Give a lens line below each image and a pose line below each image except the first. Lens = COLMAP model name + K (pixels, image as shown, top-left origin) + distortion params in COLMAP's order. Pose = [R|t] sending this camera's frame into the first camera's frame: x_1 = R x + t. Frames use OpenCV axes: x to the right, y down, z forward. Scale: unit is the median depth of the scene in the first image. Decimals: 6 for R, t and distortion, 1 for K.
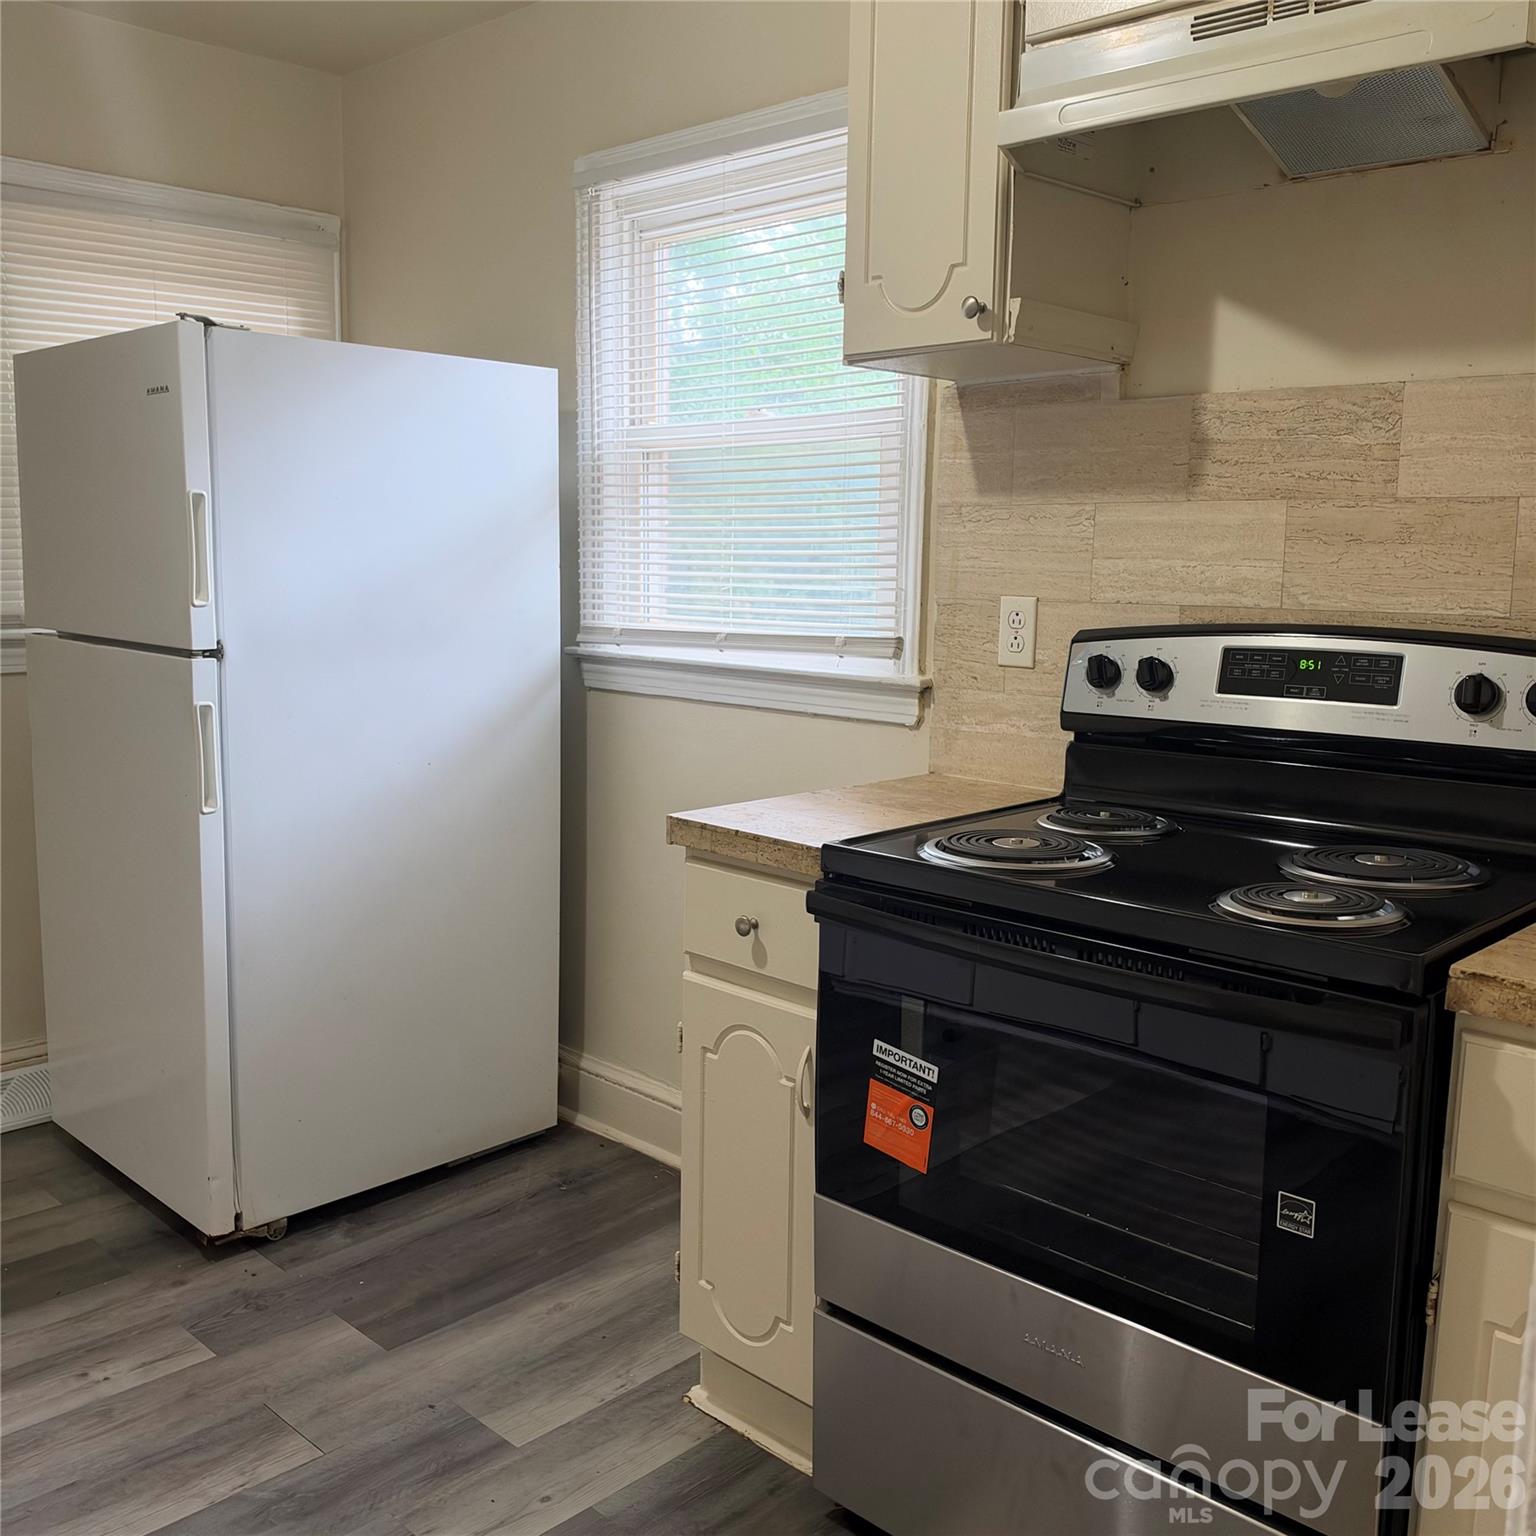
lens RADIAL K [[1532.7, 0, 774.5], [0, 1532.7, 765.6], [0, 0, 1]] dist [0.013217, 0.000000]
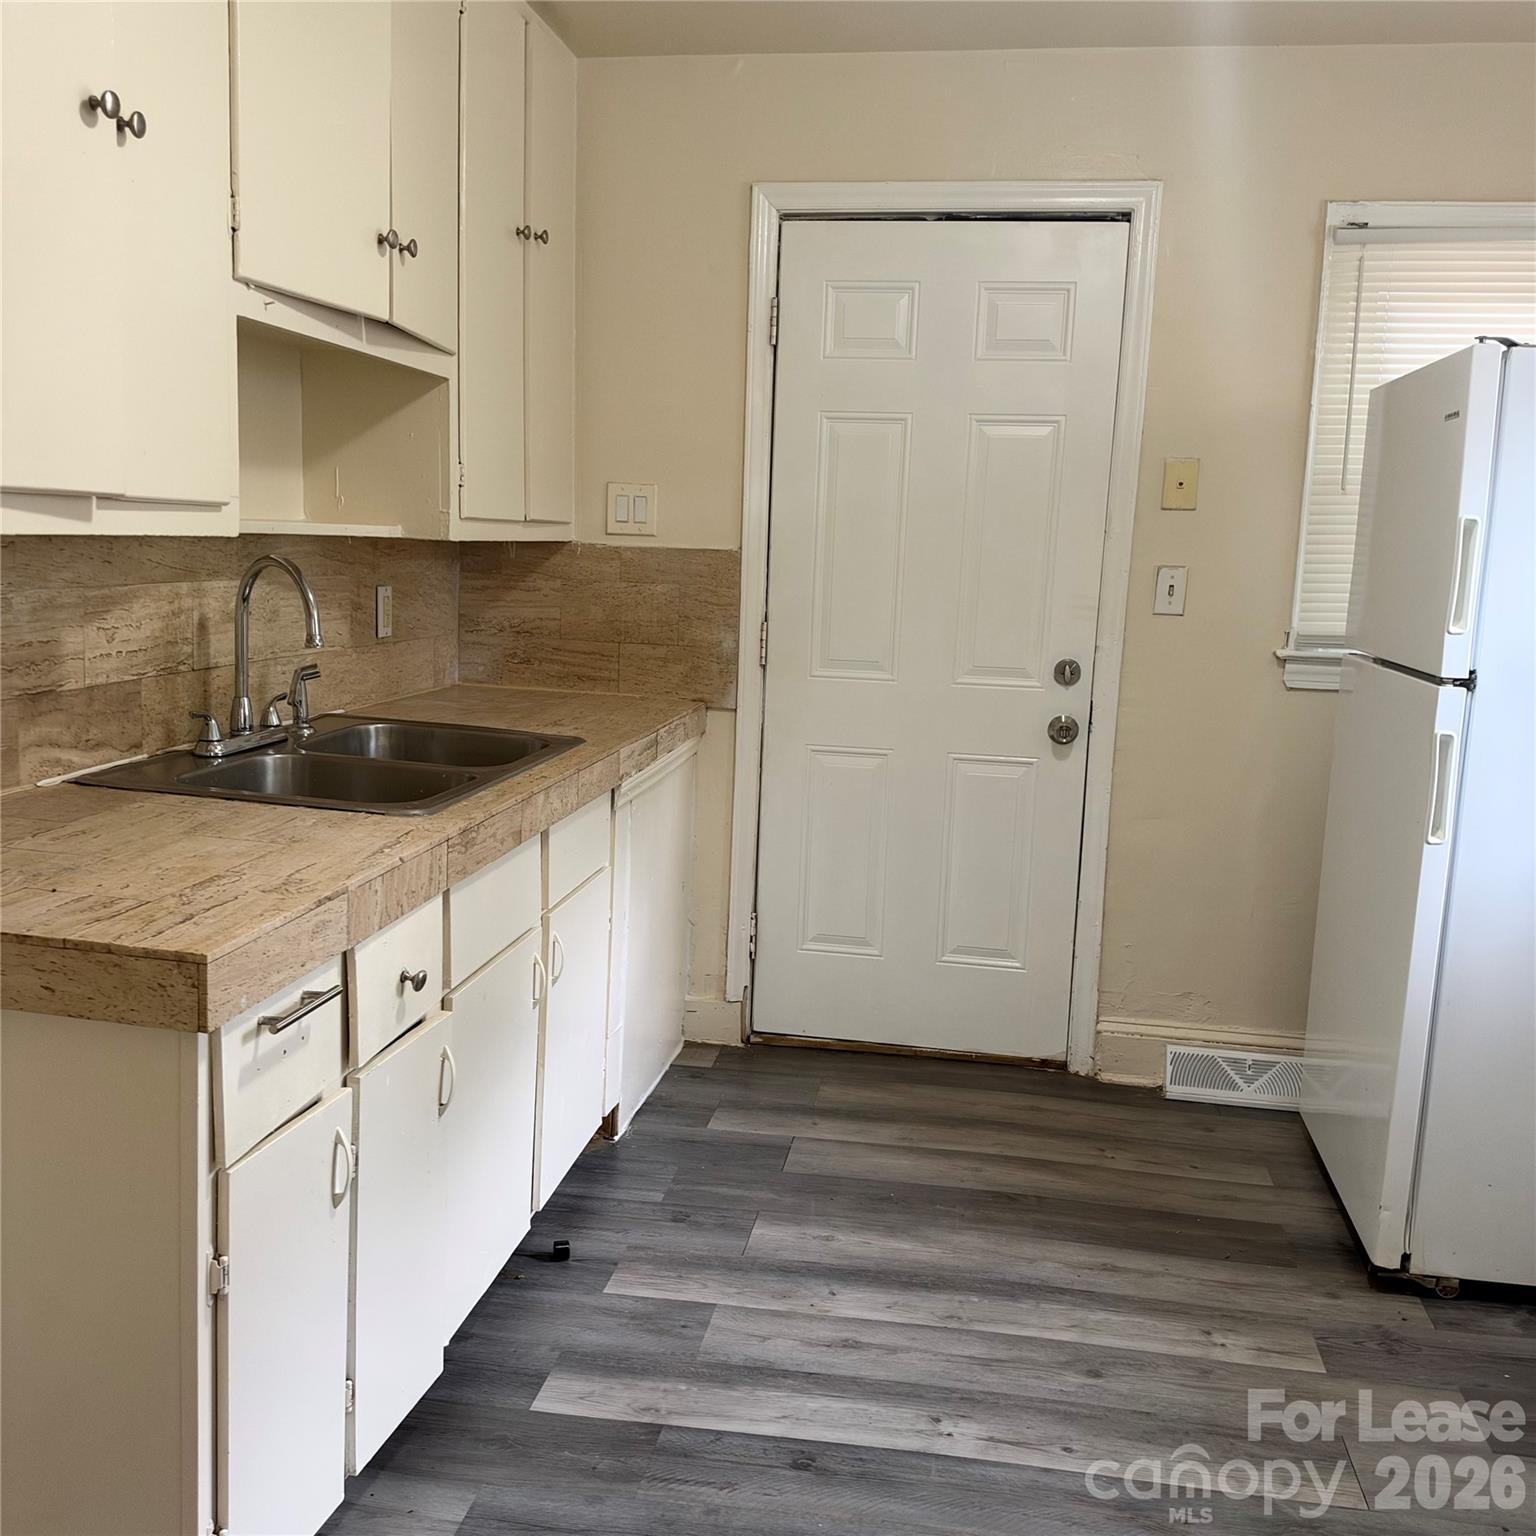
lens RADIAL K [[1532.7, 0, 774.3], [0, 1532.7, 769.8], [0, 0, 1]] dist [0.013217, 0.000000]
pose [[0.584174, 0.127146, -0.801607, 0.168401], [-0.143058, 0.988320, 0.052508, -0.007057], [0.798921, 0.084003, 0.595541, 0.073316]]
